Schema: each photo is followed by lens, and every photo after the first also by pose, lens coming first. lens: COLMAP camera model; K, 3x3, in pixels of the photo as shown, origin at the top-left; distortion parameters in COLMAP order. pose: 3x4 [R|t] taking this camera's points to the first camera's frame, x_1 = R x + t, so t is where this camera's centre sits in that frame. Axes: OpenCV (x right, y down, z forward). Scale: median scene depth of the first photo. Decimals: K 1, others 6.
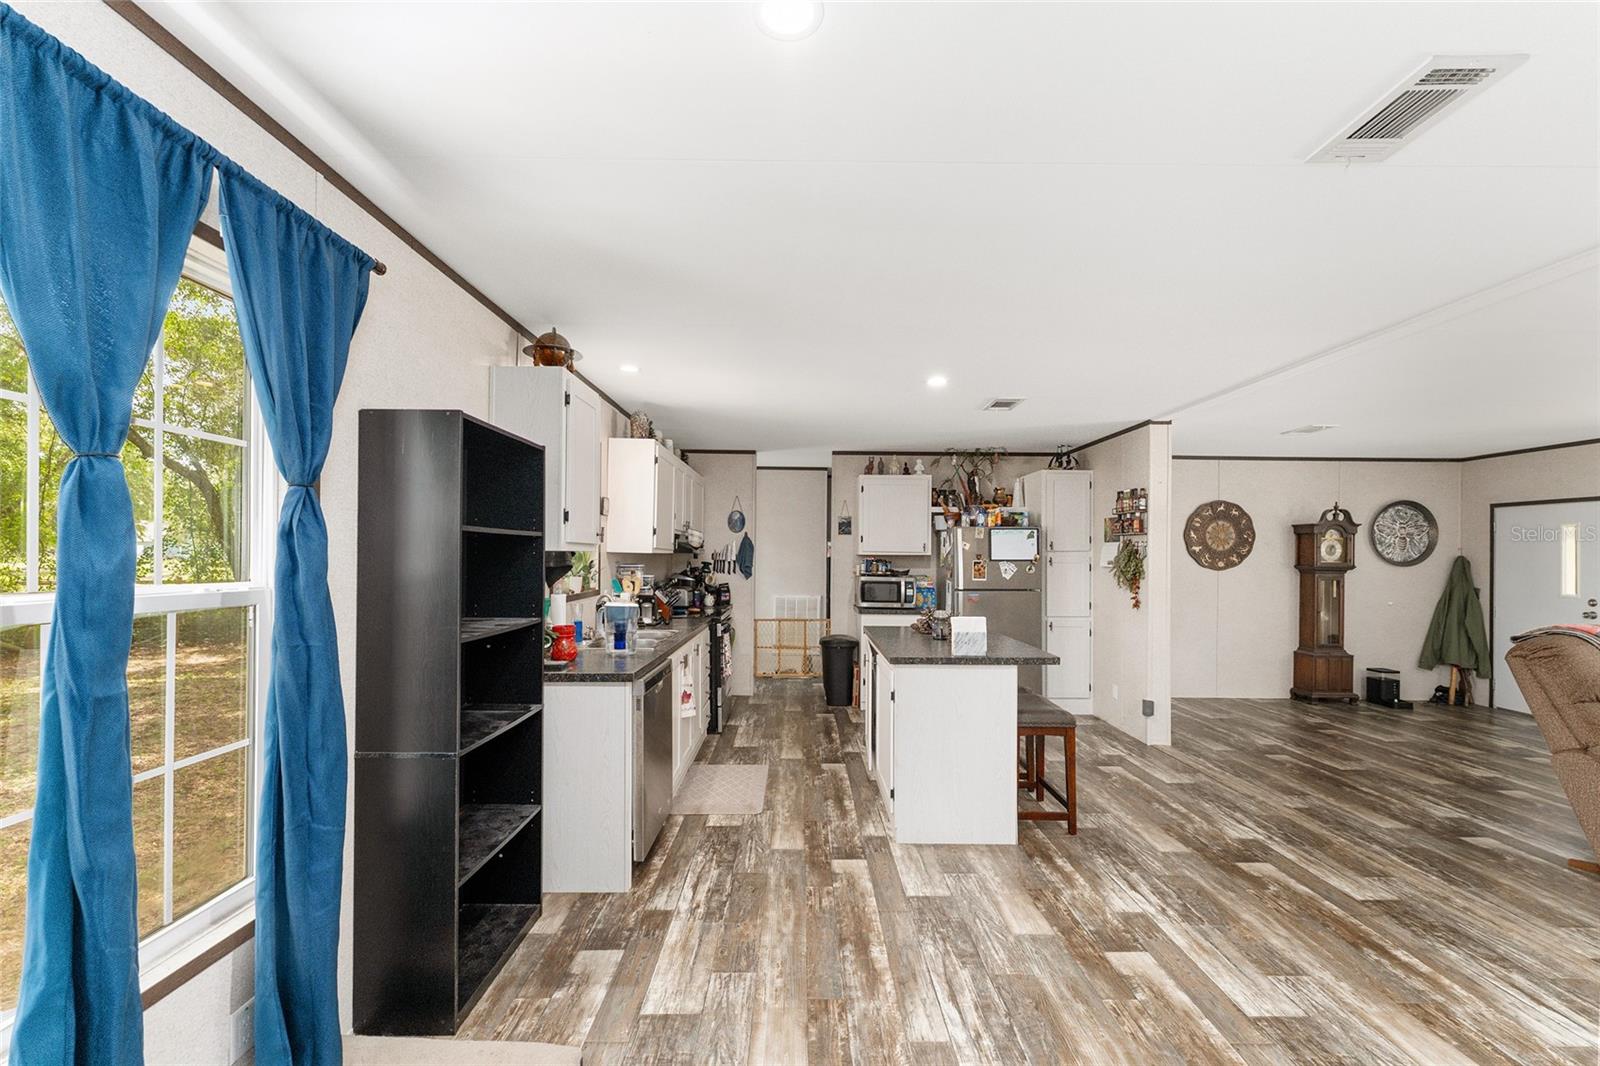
lens RADIAL K [[645.8, 0, 804.7], [0, 645.8, 551.8], [0, 0, 1]] dist [0.001452, -0.000825]
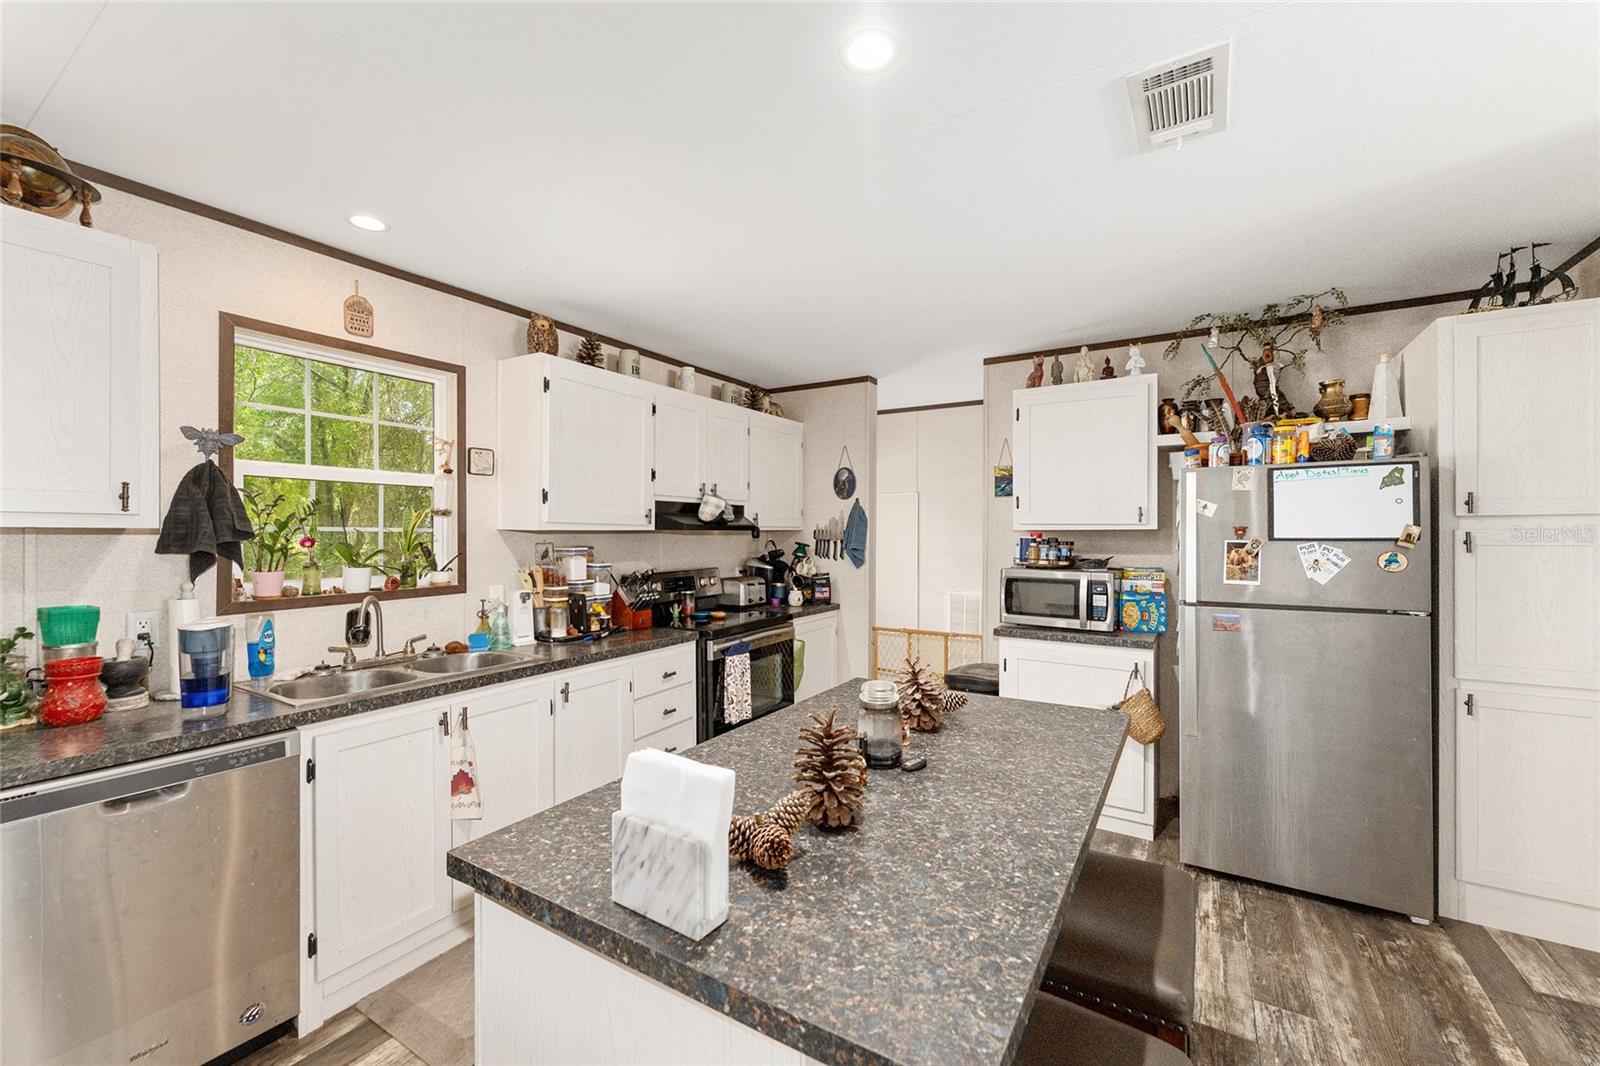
lens RADIAL K [[645.8, 0, 800.5], [0, 645.8, 534.6], [0, 0, 1]] dist [0.001452, -0.000825]
pose [[0.849172, -0.005161, -0.528091, 0.237824], [0.009193, 0.999945, 0.005010, 0.004211], [0.528036, -0.009109, 0.849173, 0.435911]]
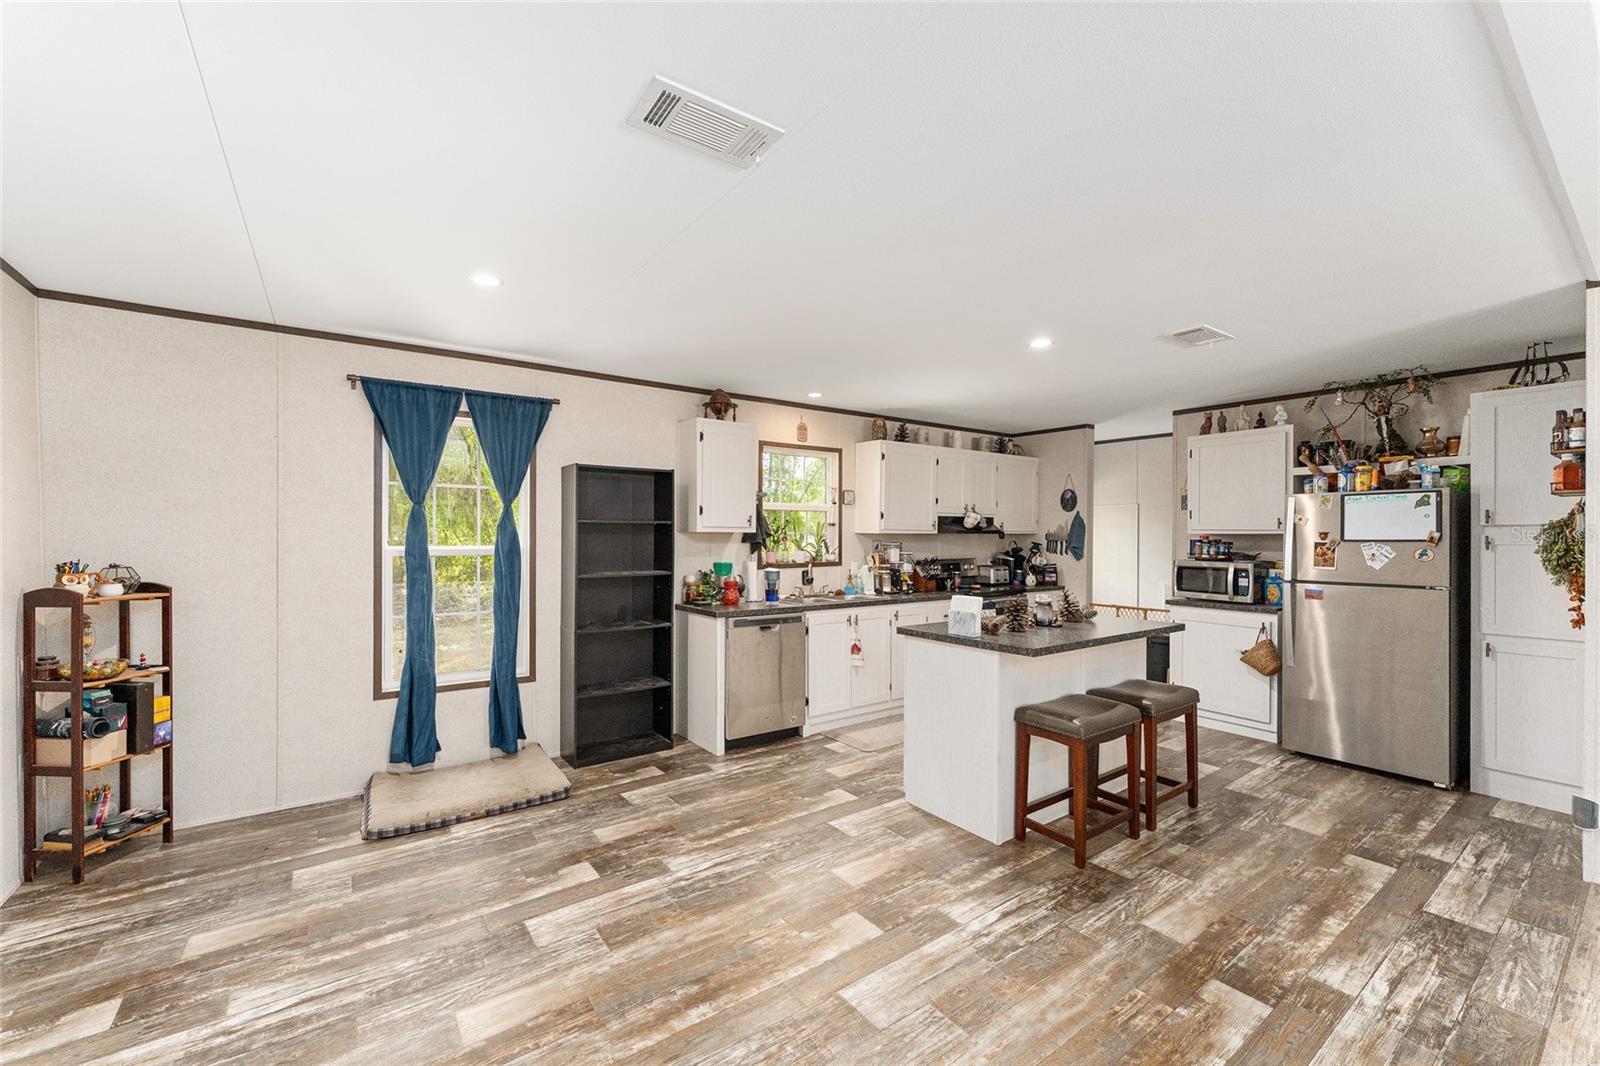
lens RADIAL K [[645.8, 0, 798.2], [0, 645.8, 534.1], [0, 0, 1]] dist [0.001452, -0.000825]
pose [[0.581625, -0.006238, -0.813433, 0.489245], [0.005810, 0.999977, -0.003514, 0.005028], [0.813436, -0.002682, 0.581648, 0.123566]]
